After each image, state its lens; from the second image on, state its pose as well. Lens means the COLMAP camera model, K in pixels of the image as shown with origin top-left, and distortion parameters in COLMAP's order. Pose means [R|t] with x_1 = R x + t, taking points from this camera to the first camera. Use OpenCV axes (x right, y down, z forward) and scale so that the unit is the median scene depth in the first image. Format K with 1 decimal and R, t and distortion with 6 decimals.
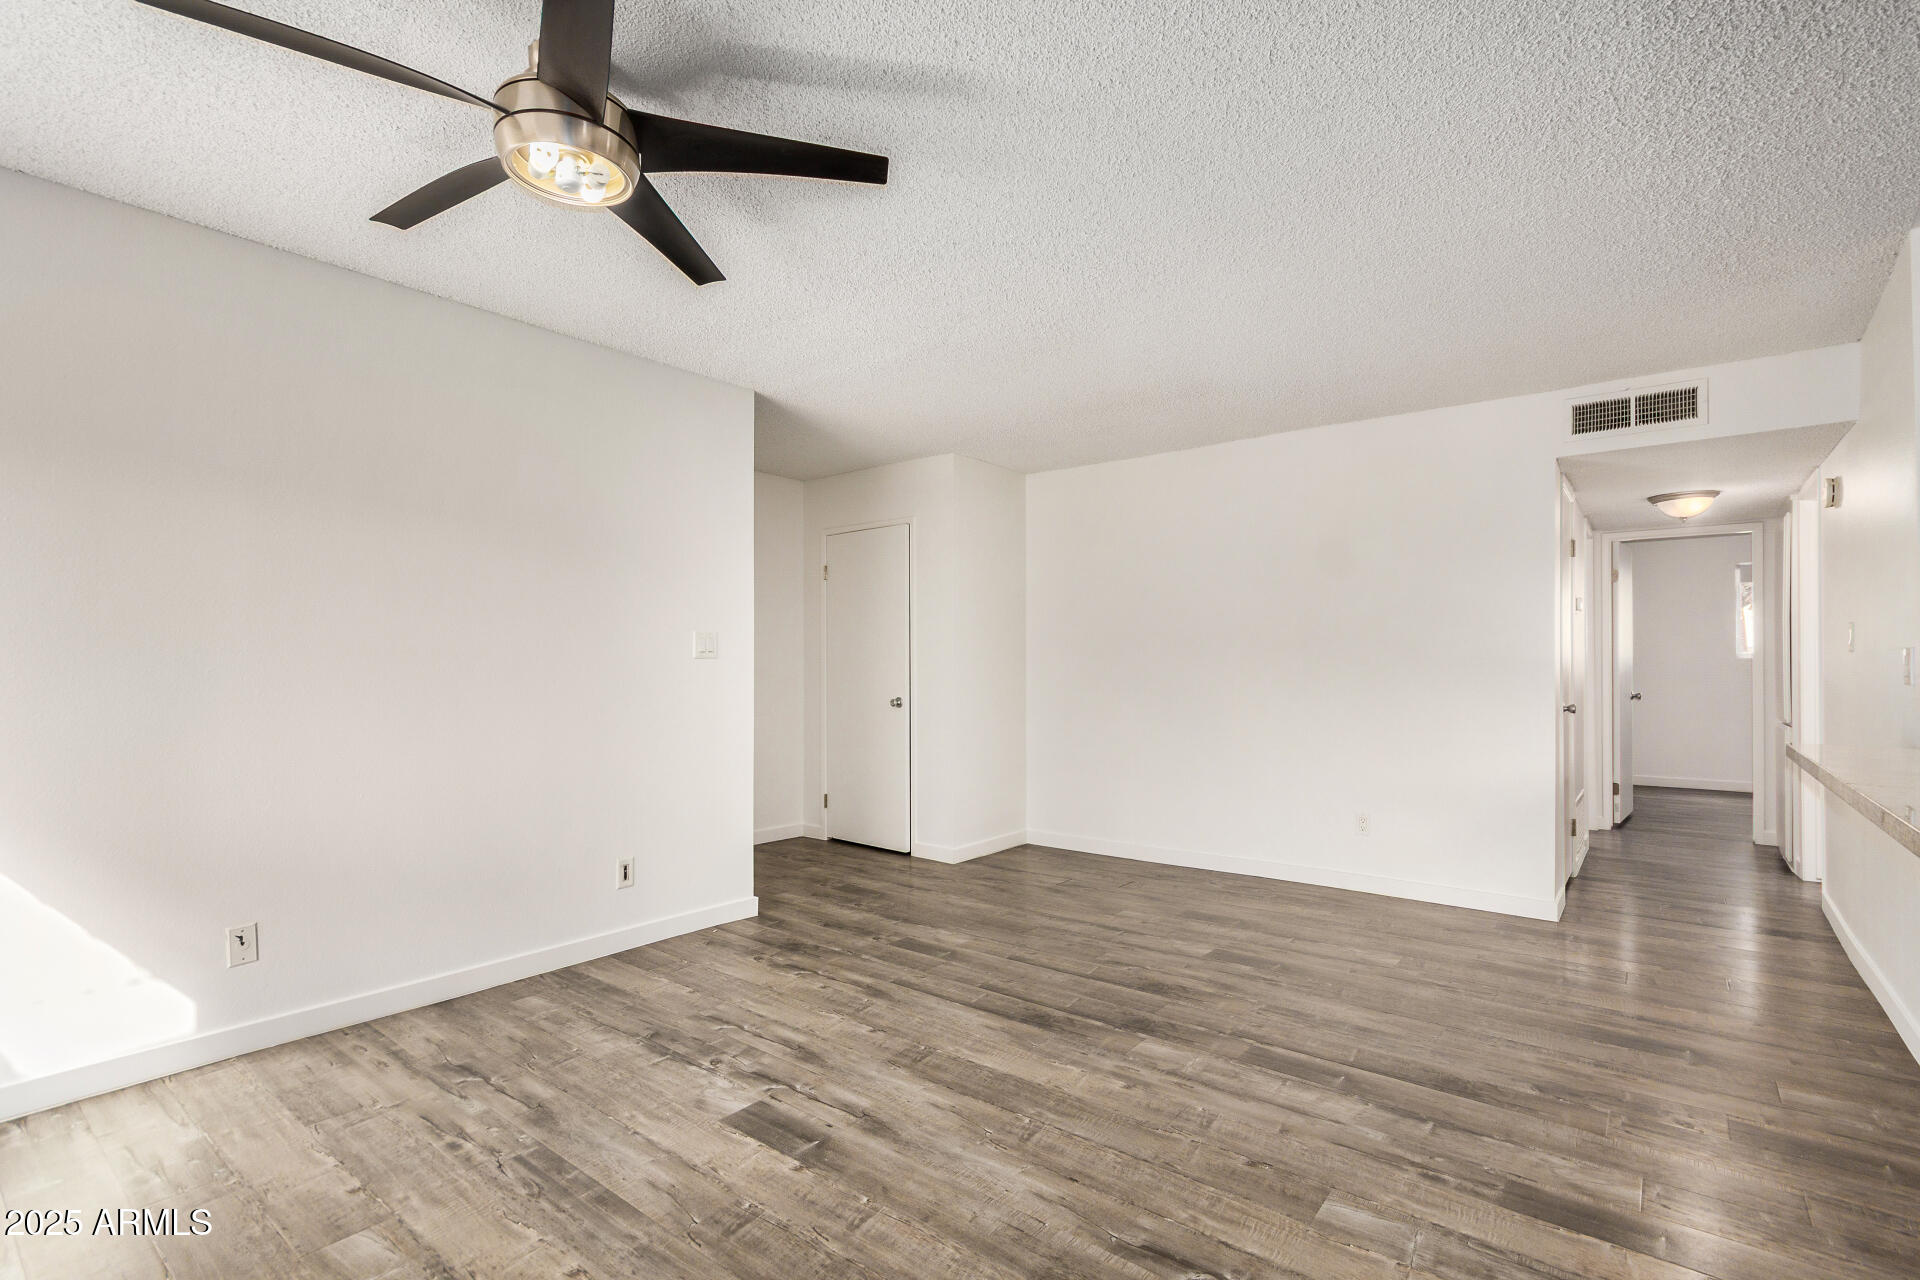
lens RADIAL K [[887.0, 0, 961.8], [0, 887.0, 721.6], [0, 0, 1]] dist [0.001293, 0.000307]
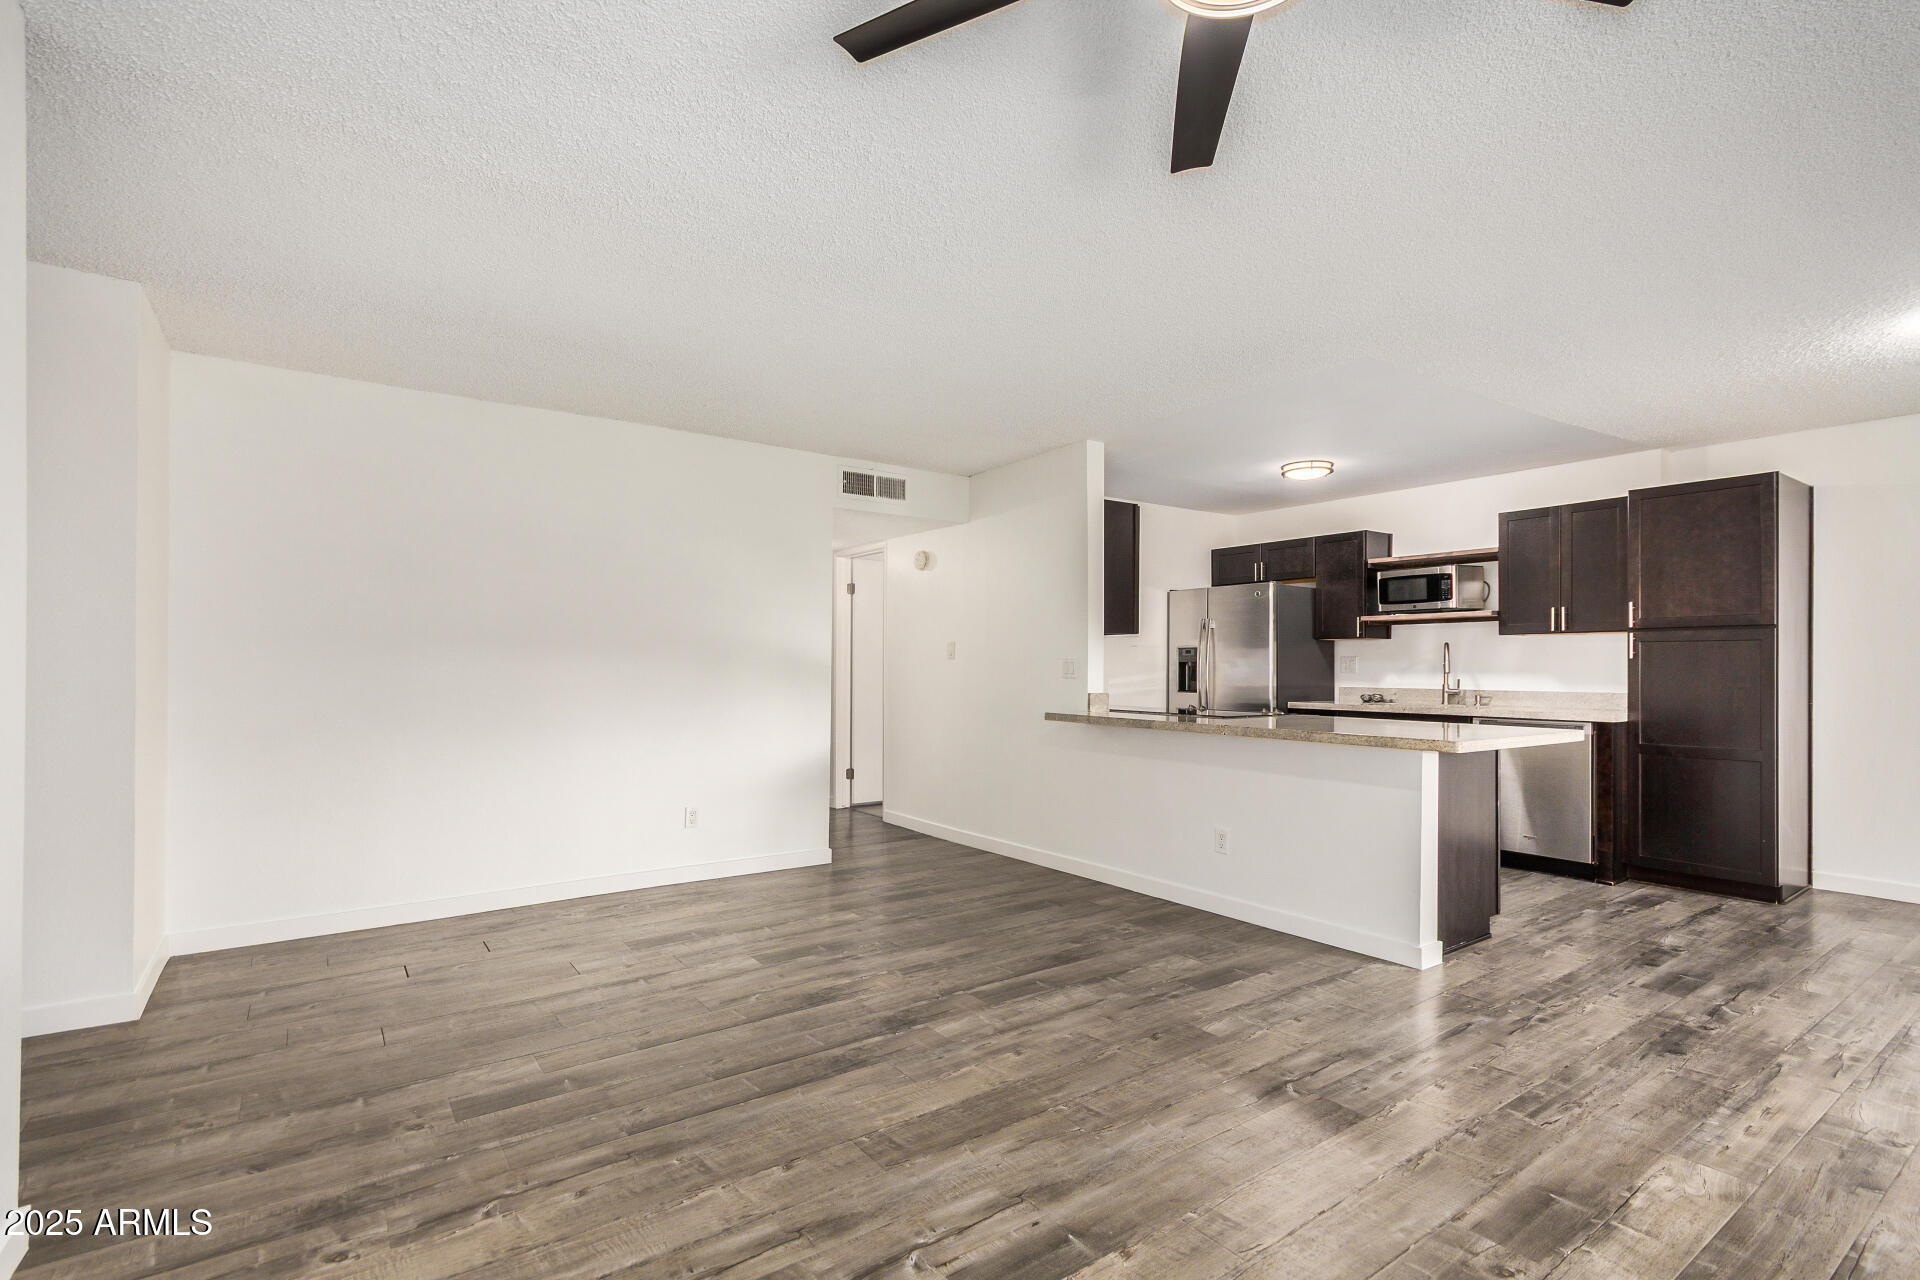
lens RADIAL K [[900.3, 0, 959.6], [0, 900.3, 667.0], [0, 0, 1]] dist [0.002205, 0.001798]
pose [[0.270545, 0.001242, 0.962707, -0.751651], [0.056318, 0.998266, -0.017115, -0.035793], [-0.961059, 0.058848, 0.270006, 0.631150]]
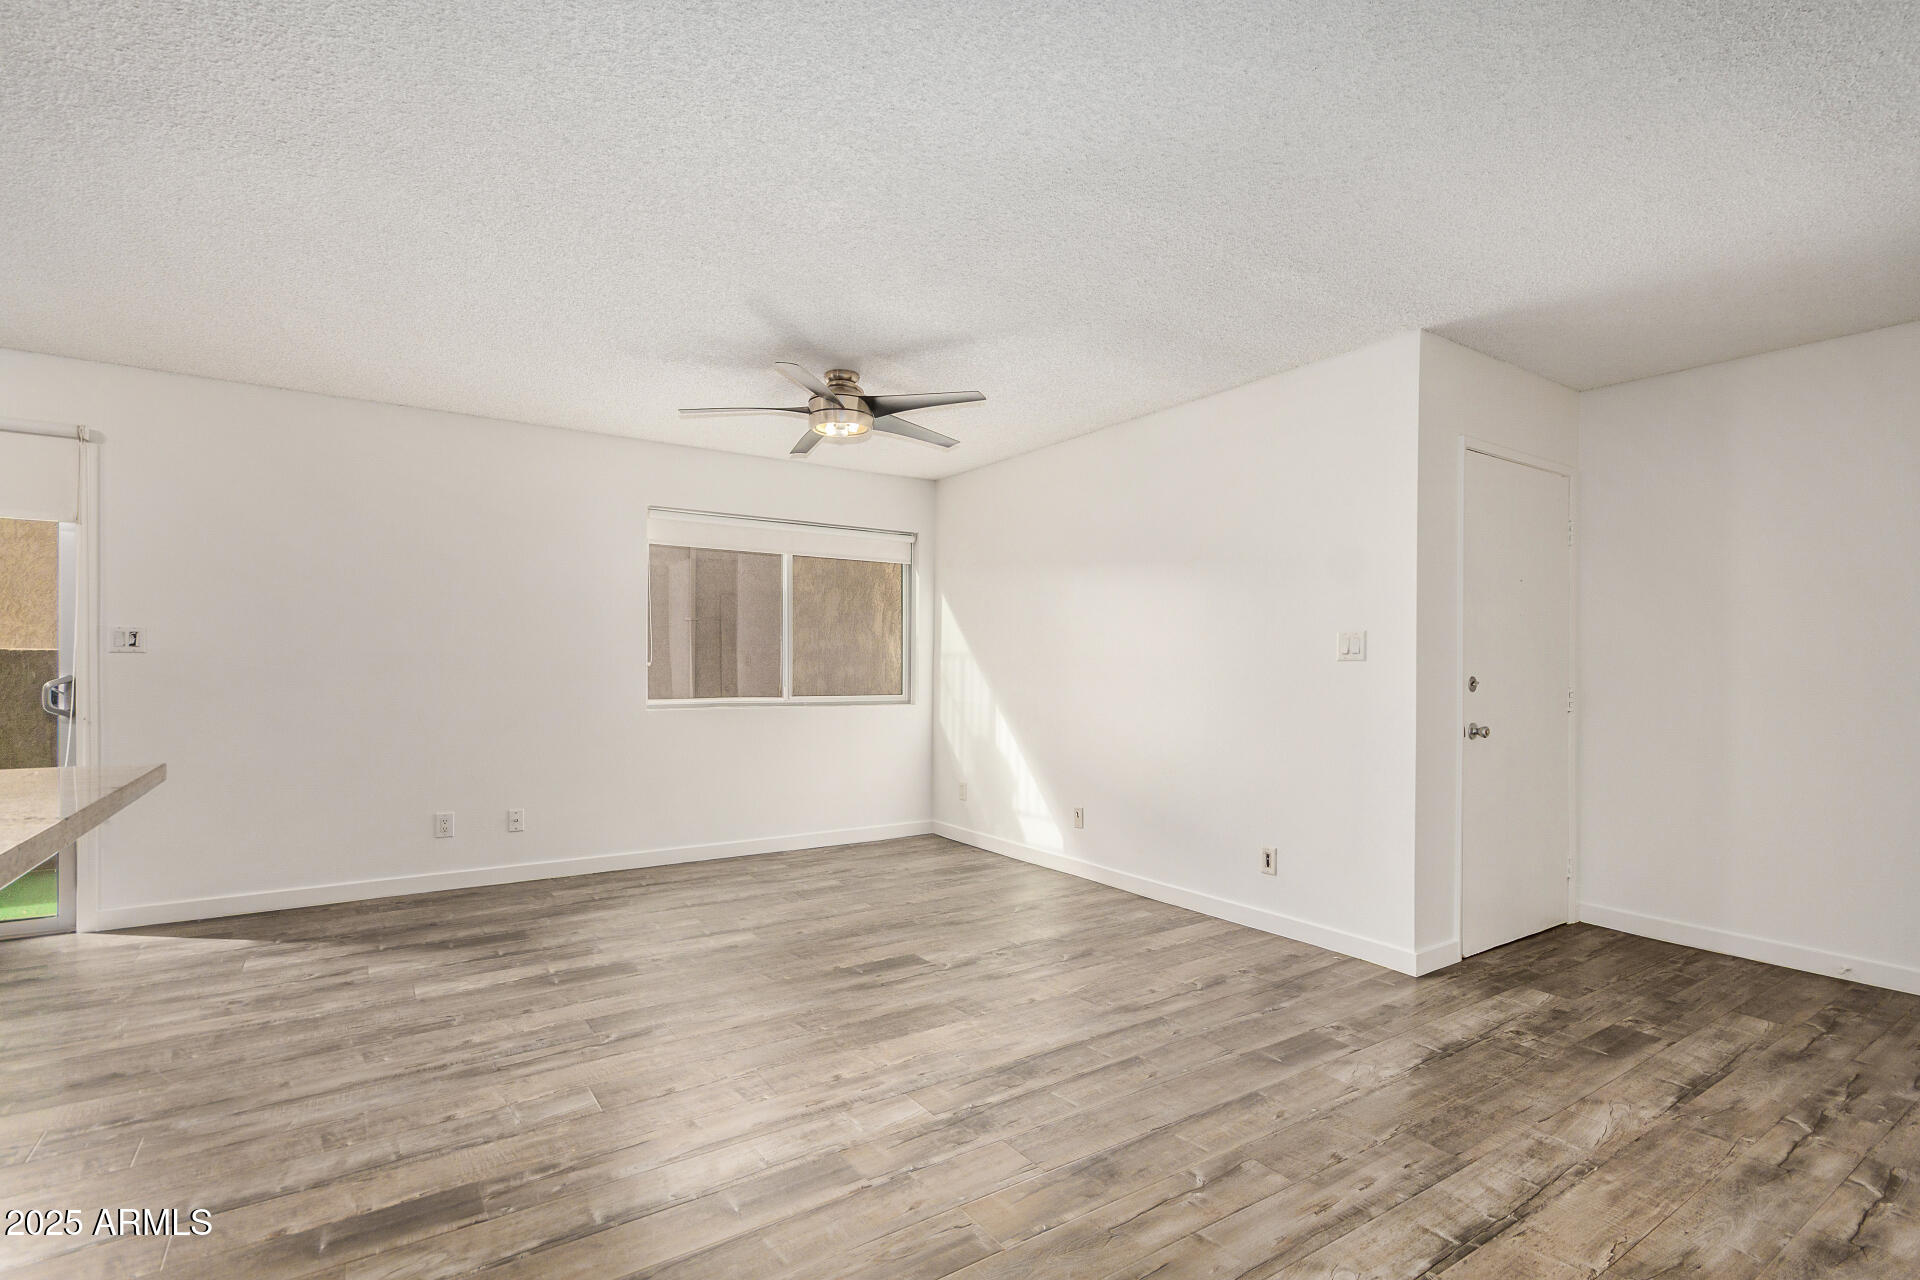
lens RADIAL K [[900.3, 0, 959.6], [0, 900.3, 667.0], [0, 0, 1]] dist [0.002205, 0.001798]
pose [[-0.296444, -0.001572, -0.955049, 0.947731], [-0.066704, 0.997591, 0.019062, -0.066589], [0.952718, 0.069357, -0.295835, 1.186658]]
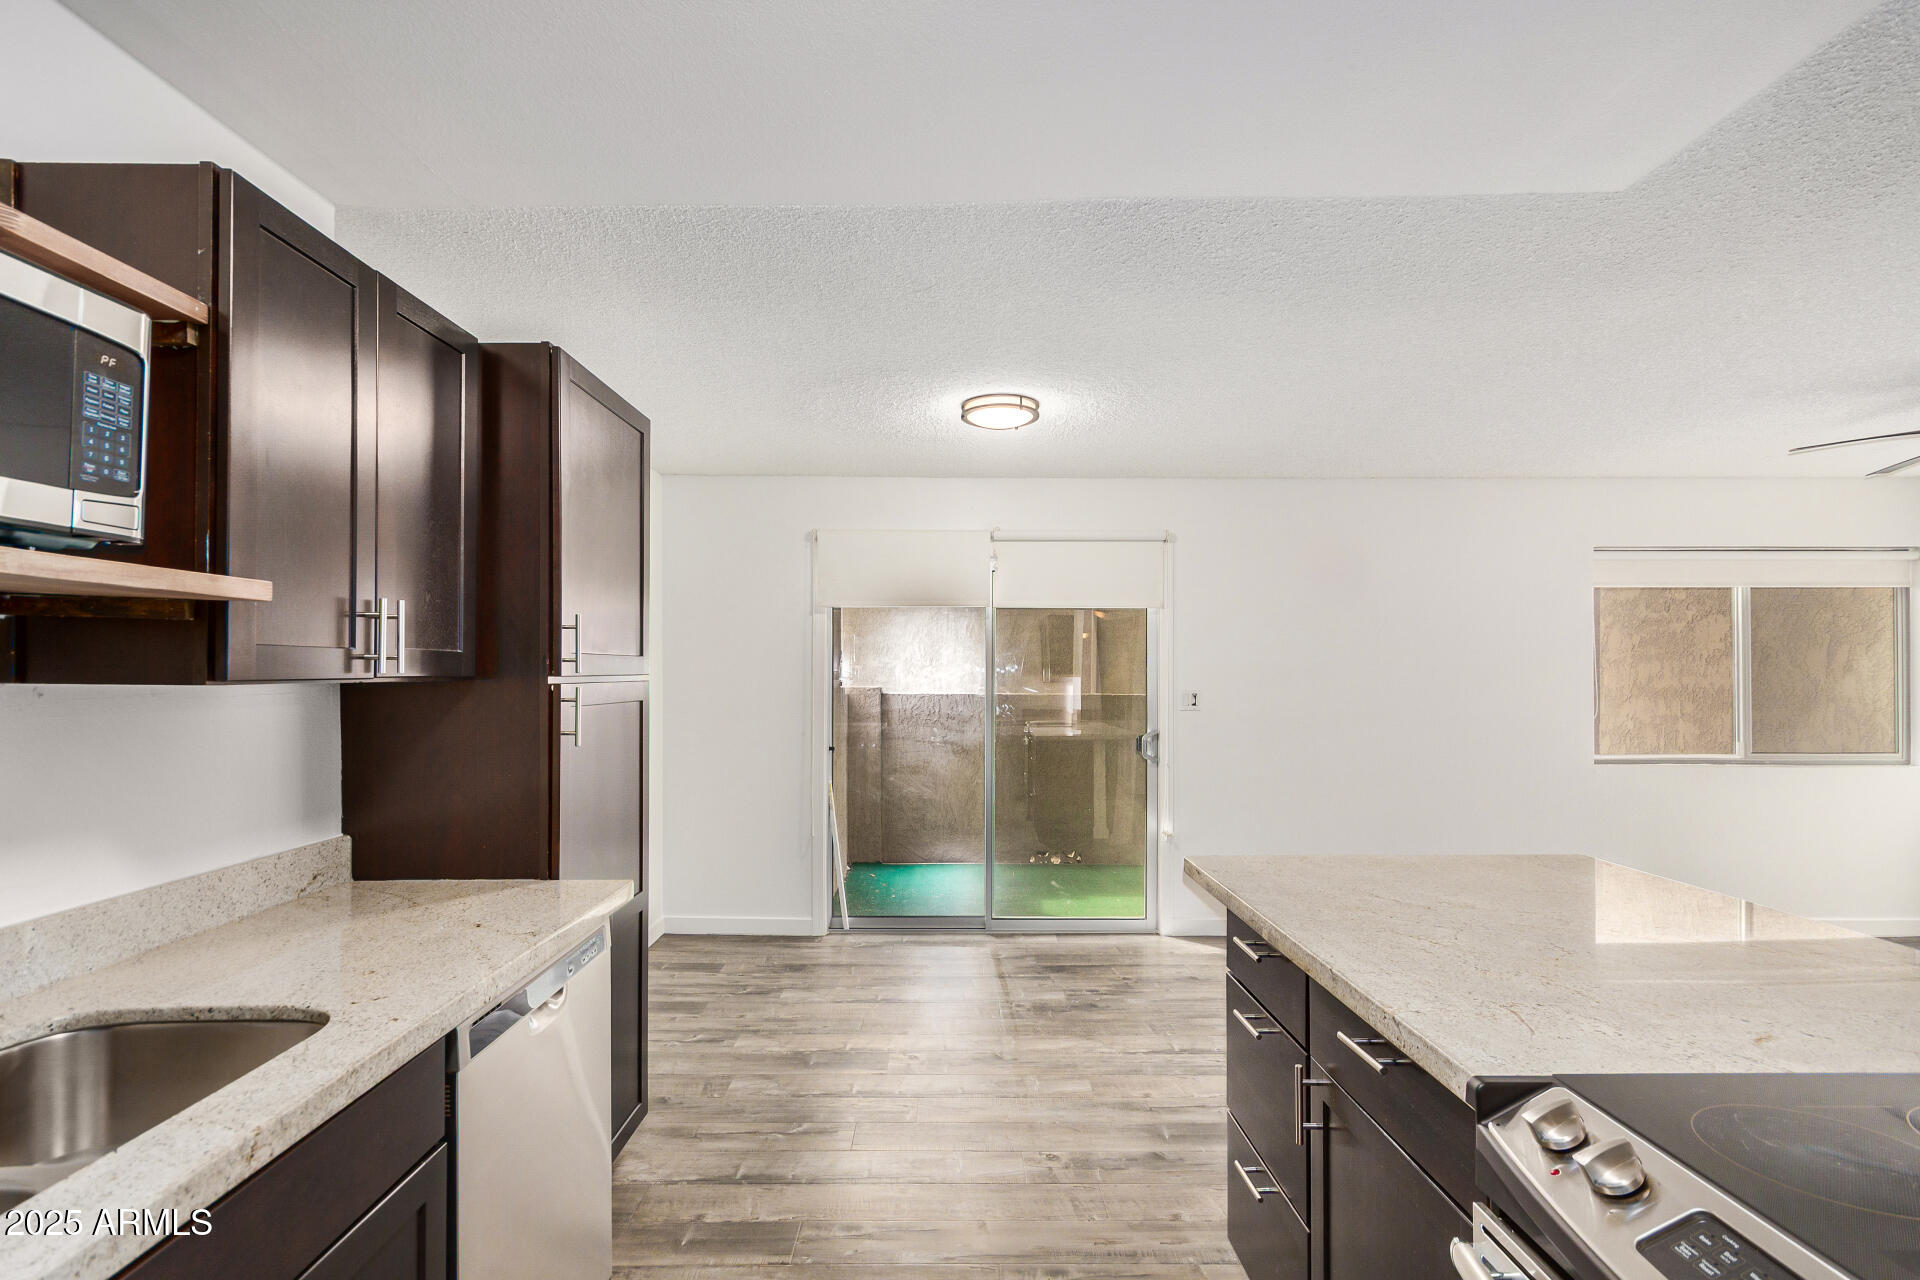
lens RADIAL K [[900.3, 0, 959.6], [0, 900.3, 667.0], [0, 0, 1]] dist [0.002205, 0.001798]
pose [[-0.774088, -0.004145, -0.633065, 1.394338], [-0.039696, 0.998329, 0.042003, -0.113750], [0.631832, 0.057644, -0.772959, 0.621266]]
